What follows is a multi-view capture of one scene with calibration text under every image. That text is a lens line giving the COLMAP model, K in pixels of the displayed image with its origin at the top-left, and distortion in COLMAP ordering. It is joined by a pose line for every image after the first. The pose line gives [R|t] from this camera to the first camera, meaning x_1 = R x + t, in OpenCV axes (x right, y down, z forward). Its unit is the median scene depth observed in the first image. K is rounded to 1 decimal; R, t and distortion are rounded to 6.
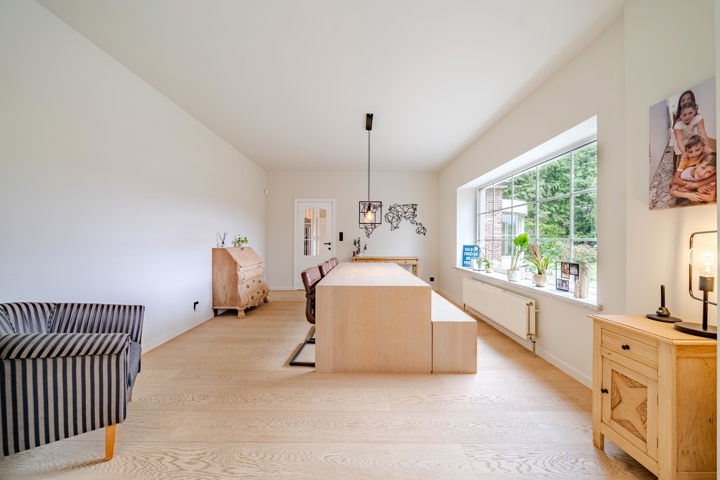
lens RADIAL K [[265.4, 0, 358.7], [0, 265.4, 240.7], [0, 0, 1]] dist [0.000053, -0.000007]
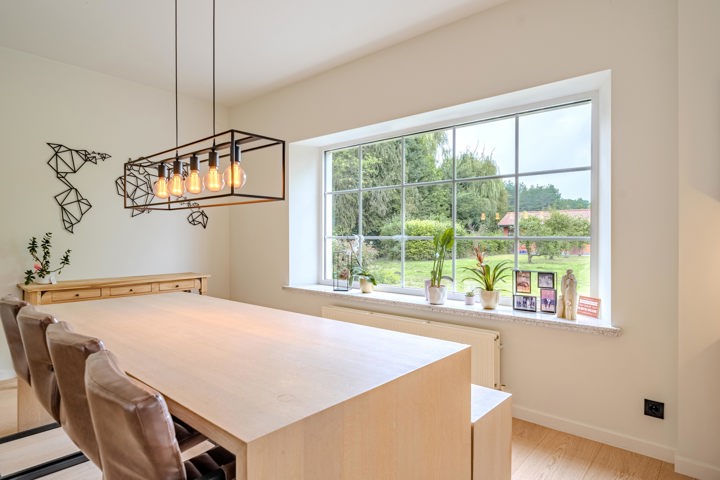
lens RADIAL K [[409.7, 0, 361.1], [0, 409.7, 238.2], [0, 0, 1]] dist [0.003624, 0.000242]
pose [[0.646613, -0.007538, 0.762781, -0.271879], [0.003117, 0.999969, 0.007239, -0.011513], [-0.762811, -0.002304, 0.646617, 0.509684]]
